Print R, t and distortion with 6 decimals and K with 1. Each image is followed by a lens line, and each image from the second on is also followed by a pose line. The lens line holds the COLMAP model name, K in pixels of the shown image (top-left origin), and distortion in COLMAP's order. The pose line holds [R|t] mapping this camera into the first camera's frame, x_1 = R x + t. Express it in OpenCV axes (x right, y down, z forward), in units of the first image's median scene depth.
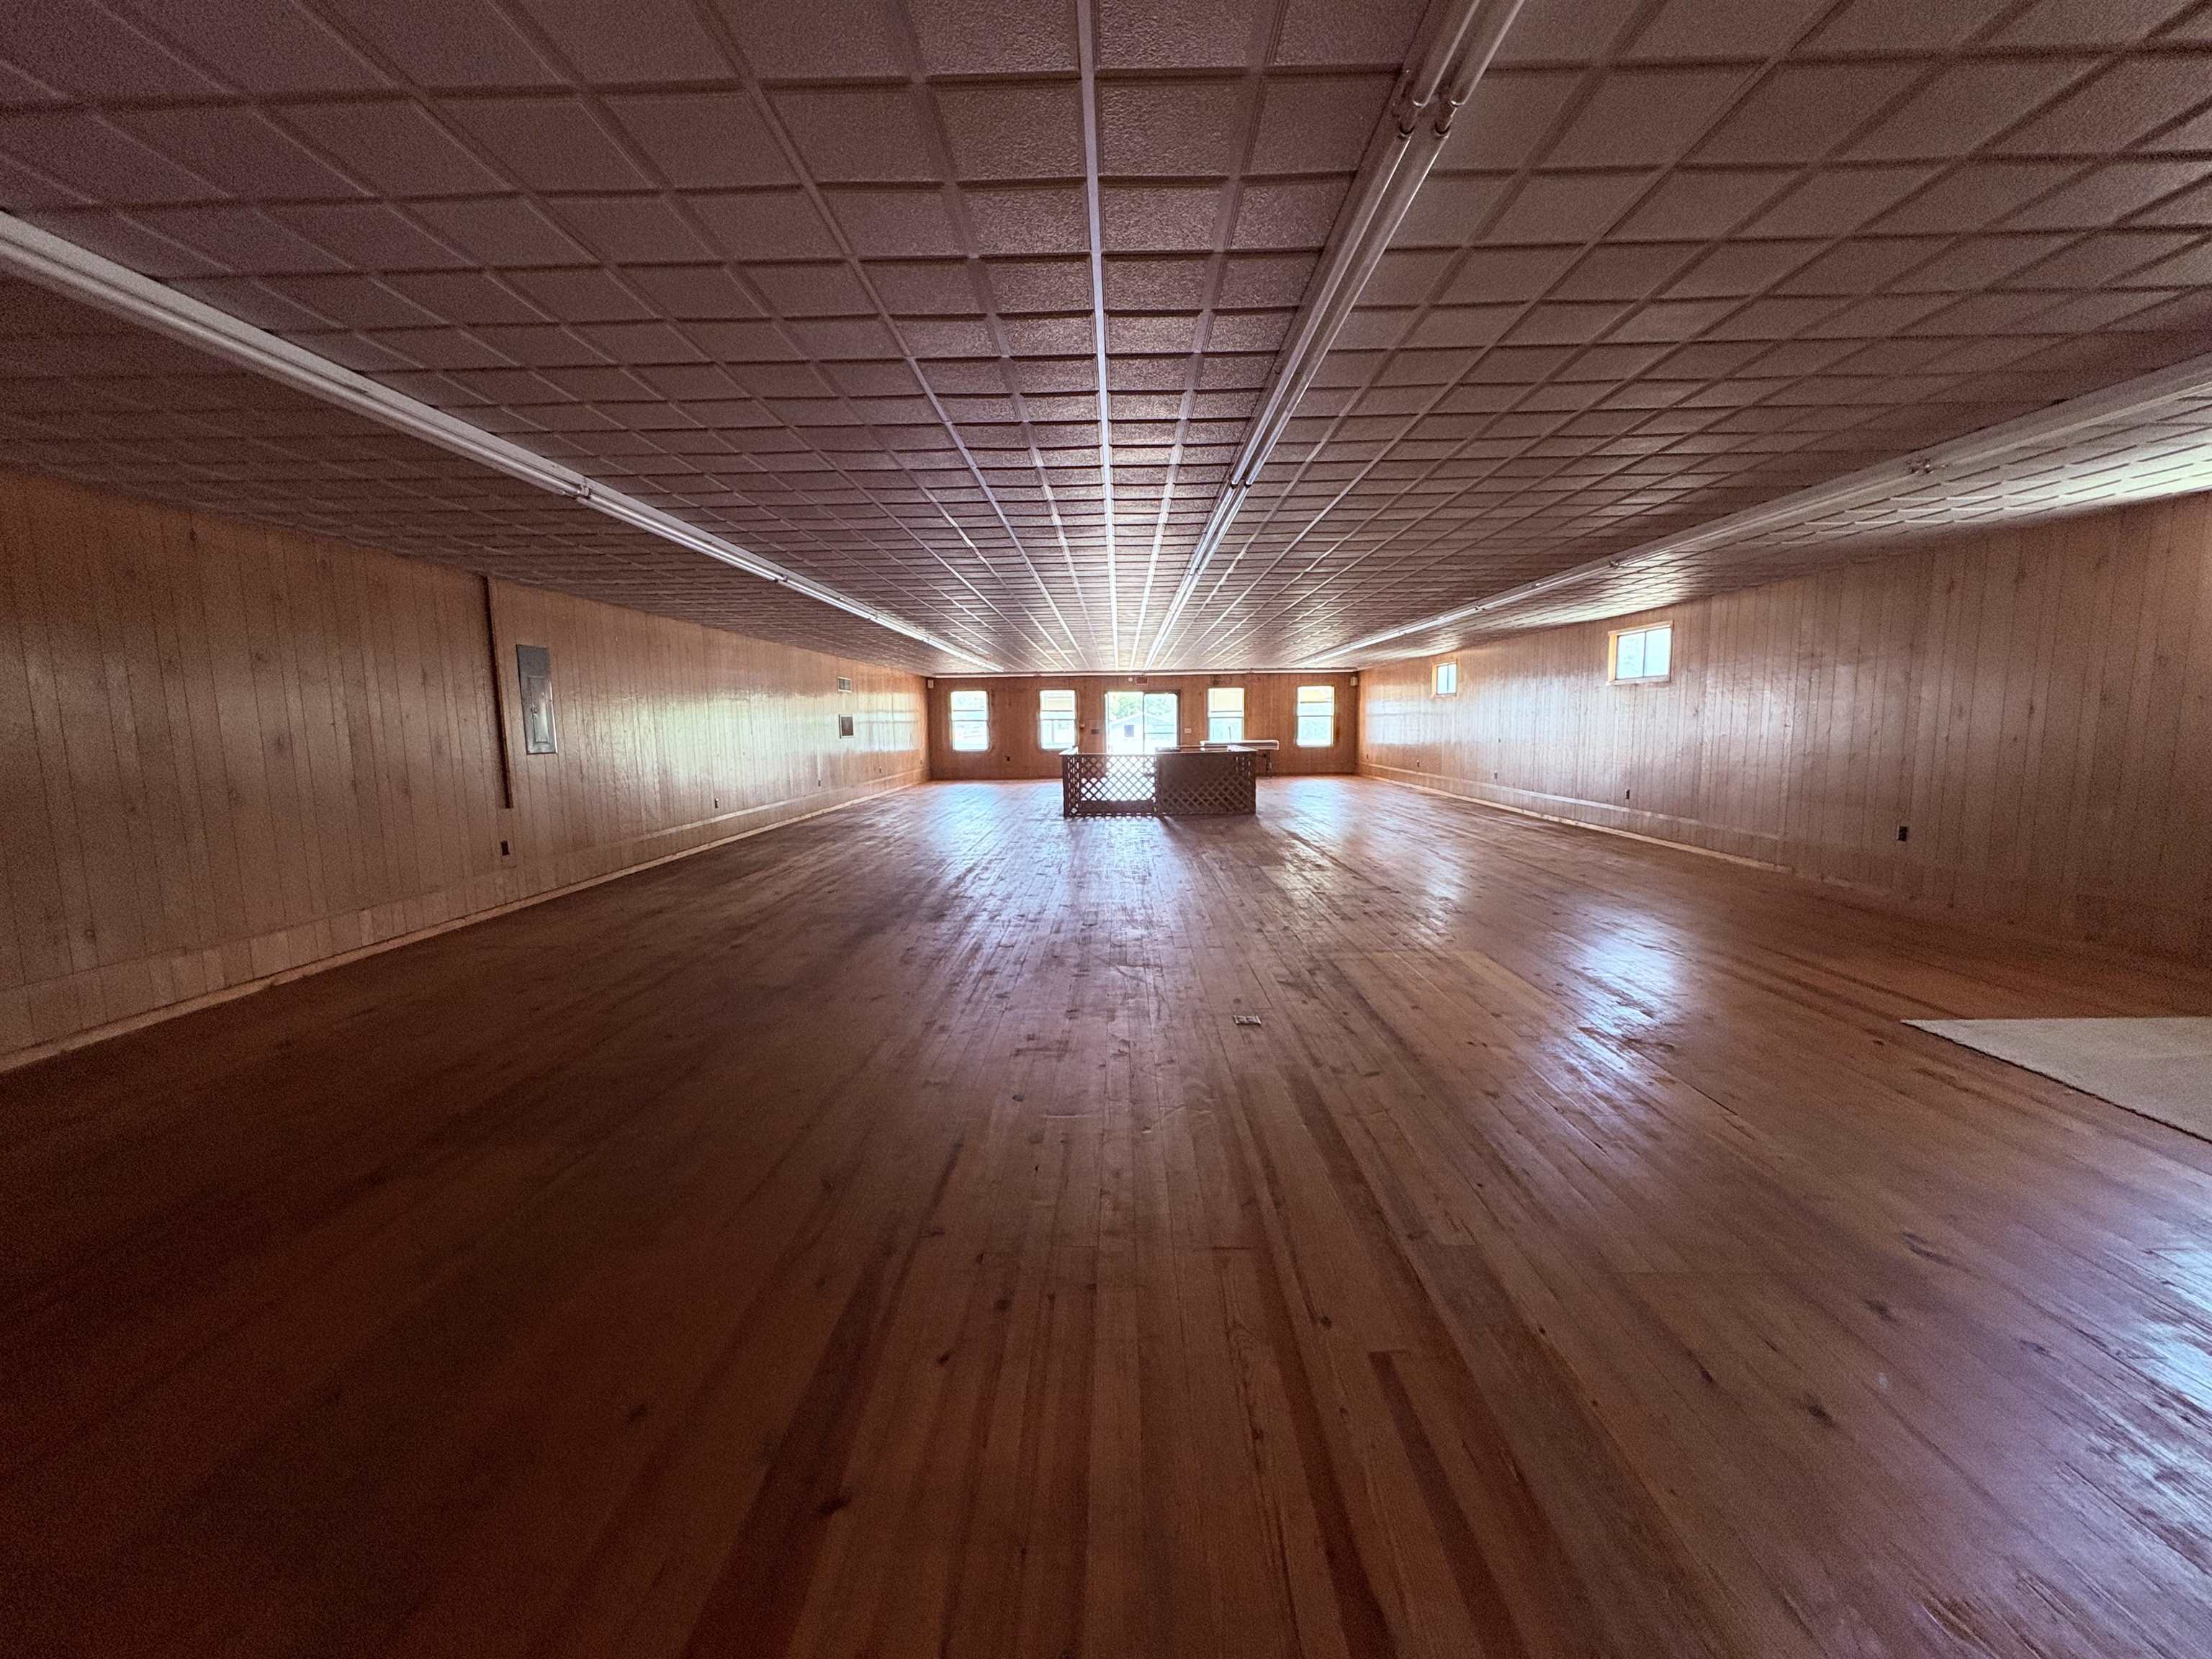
lens RADIAL K [[884.0, 0, 1109.3], [0, 884.0, 835.7], [0, 0, 1]] dist [-0.000079, 0.000575]
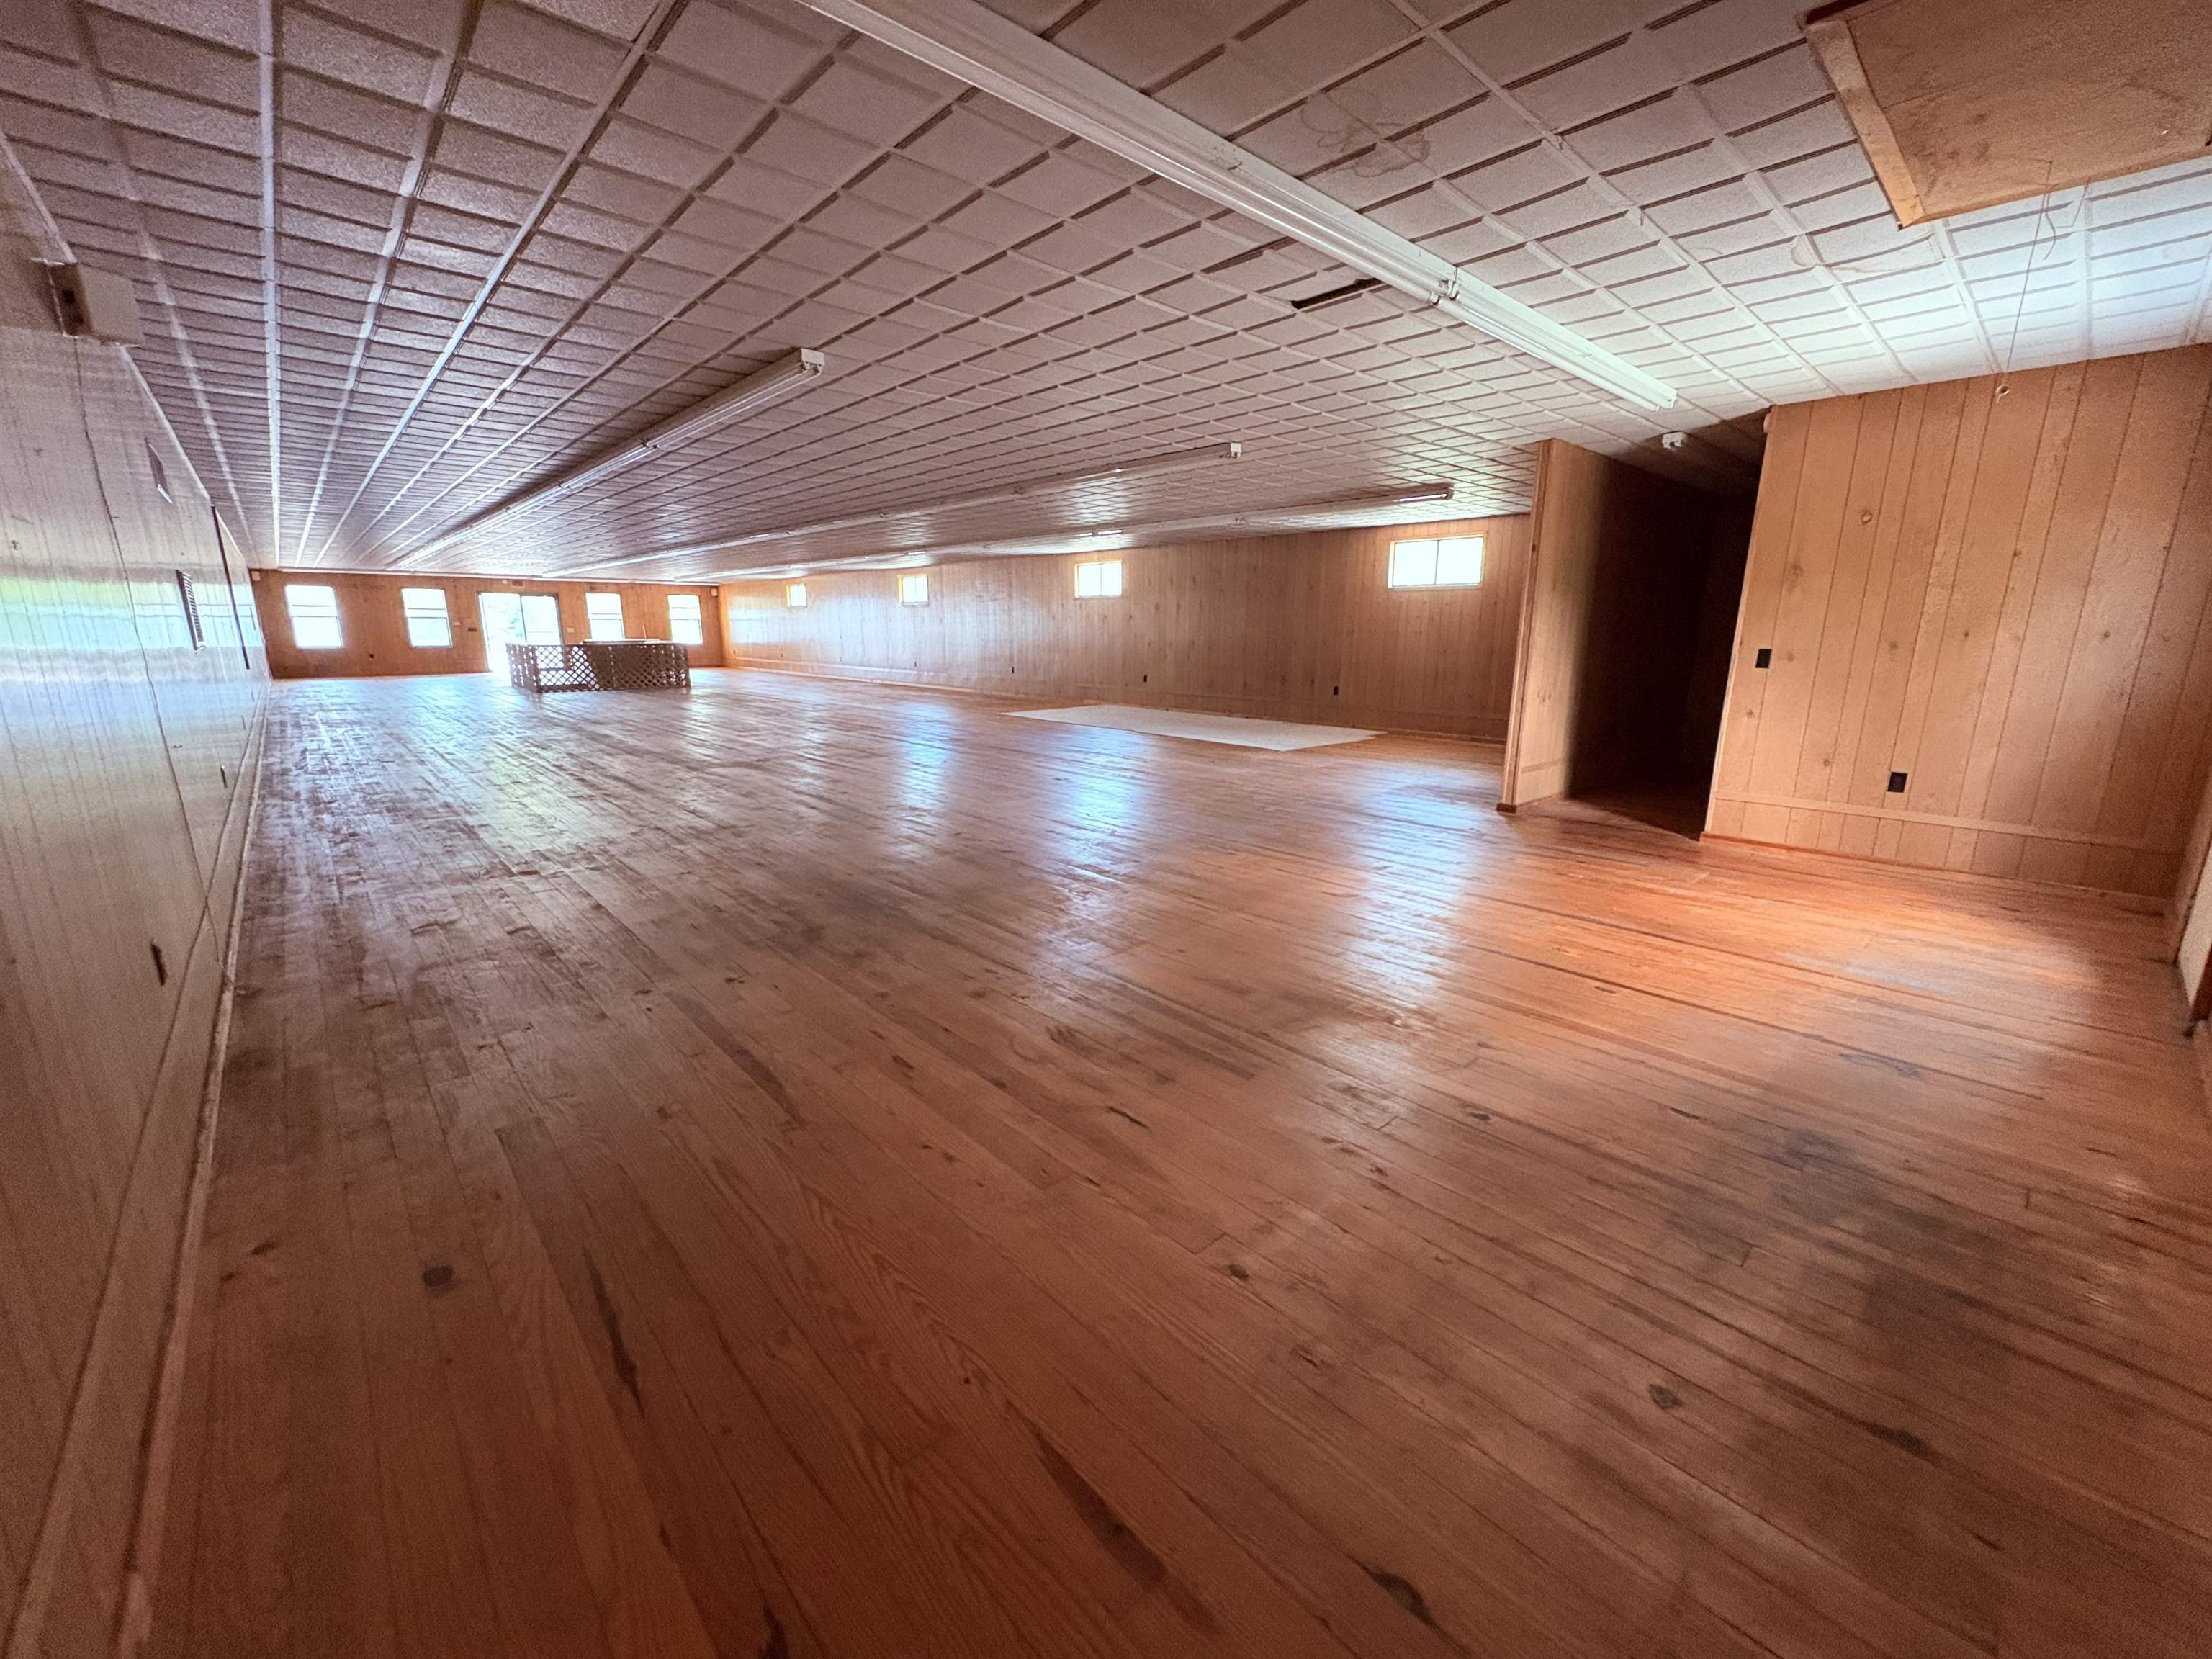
lens RADIAL K [[884.0, 0, 1113.1], [0, 884.0, 832.3], [0, 0, 1]] dist [-0.000079, 0.000575]
pose [[0.729014, -0.138617, 0.670317, -0.204860], [0.074110, 0.989508, 0.124024, 0.050865], [-0.680476, -0.040738, 0.731638, -0.332880]]
